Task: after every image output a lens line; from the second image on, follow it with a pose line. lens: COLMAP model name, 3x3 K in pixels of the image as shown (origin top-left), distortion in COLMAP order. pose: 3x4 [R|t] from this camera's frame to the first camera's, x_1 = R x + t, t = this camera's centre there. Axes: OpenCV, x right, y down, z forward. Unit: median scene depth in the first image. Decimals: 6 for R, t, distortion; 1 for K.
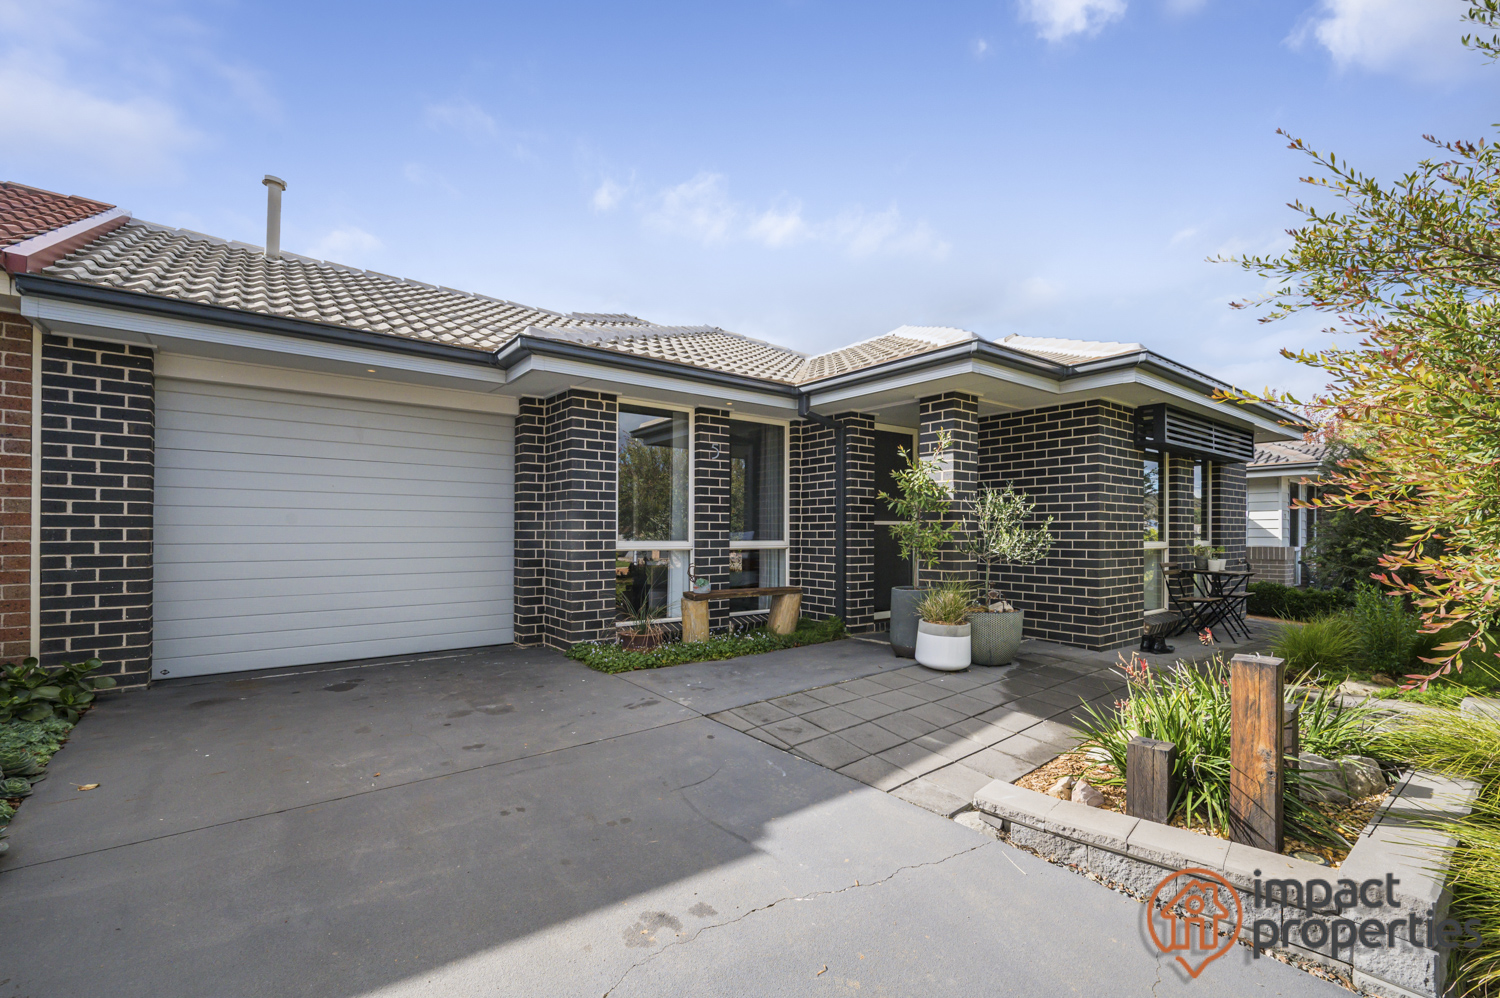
lens RADIAL K [[664.1, 0, 744.3], [0, 664.1, 530.3], [0, 0, 1]] dist [-0.000347, -0.000077]
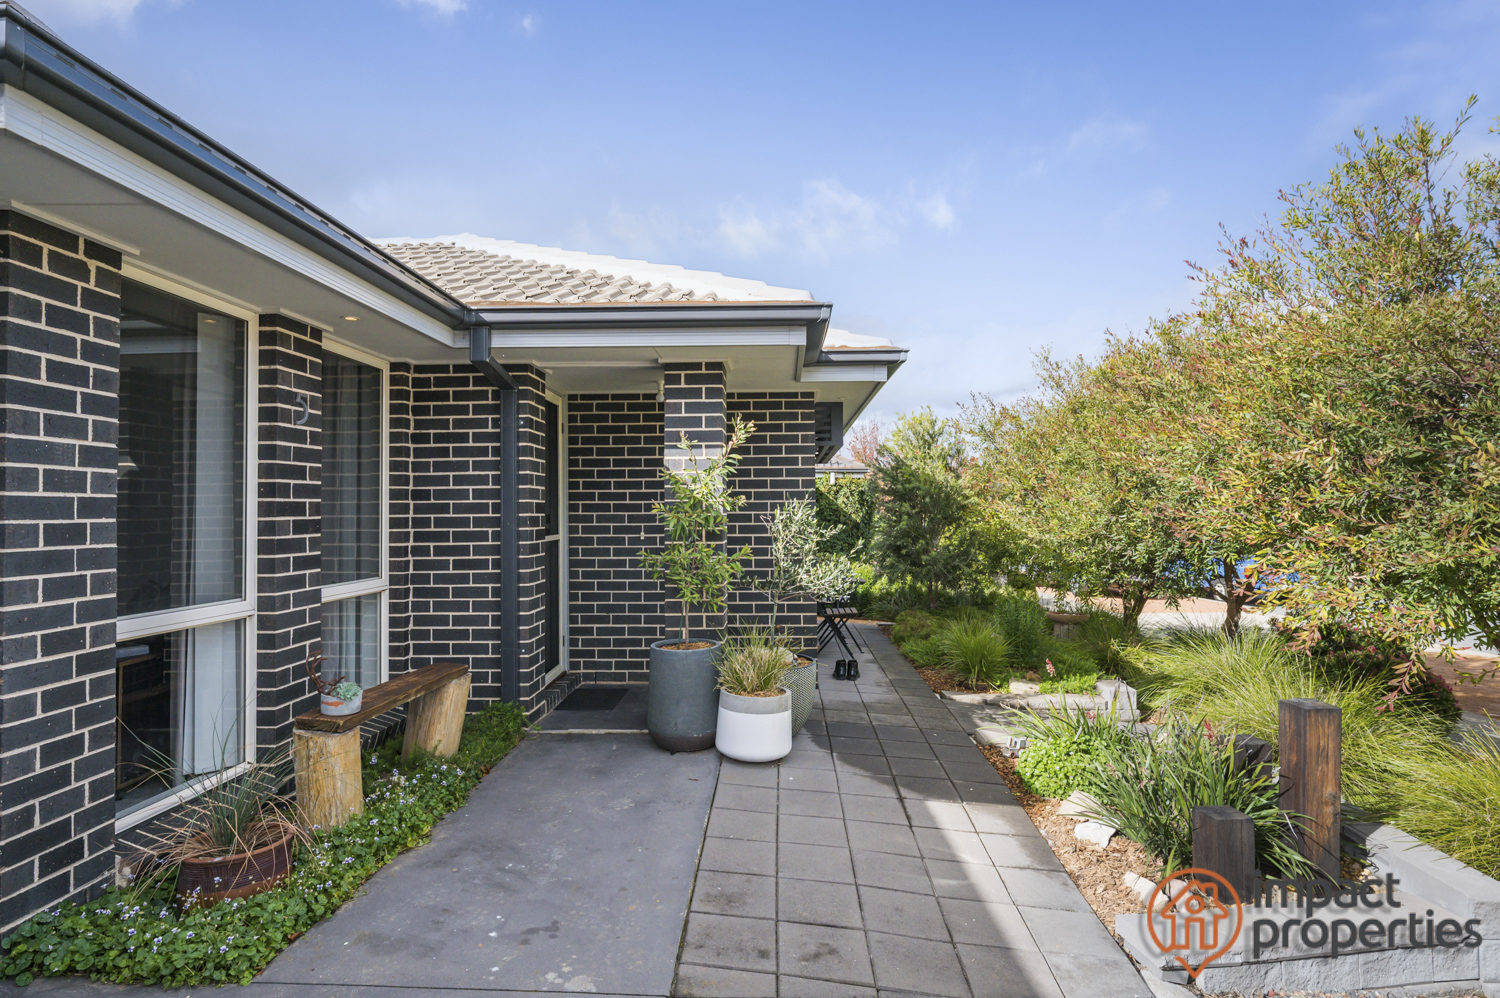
lens RADIAL K [[824.0, 0, 752.6], [0, 824.0, 489.3], [0, 0, 1]] dist [-0.002904, -0.001561]
pose [[0.622094, 0.013296, 0.782829, -0.347982], [0.003935, 0.999790, -0.020109, -0.052129], [-0.782932, 0.015590, 0.621911, 0.411331]]
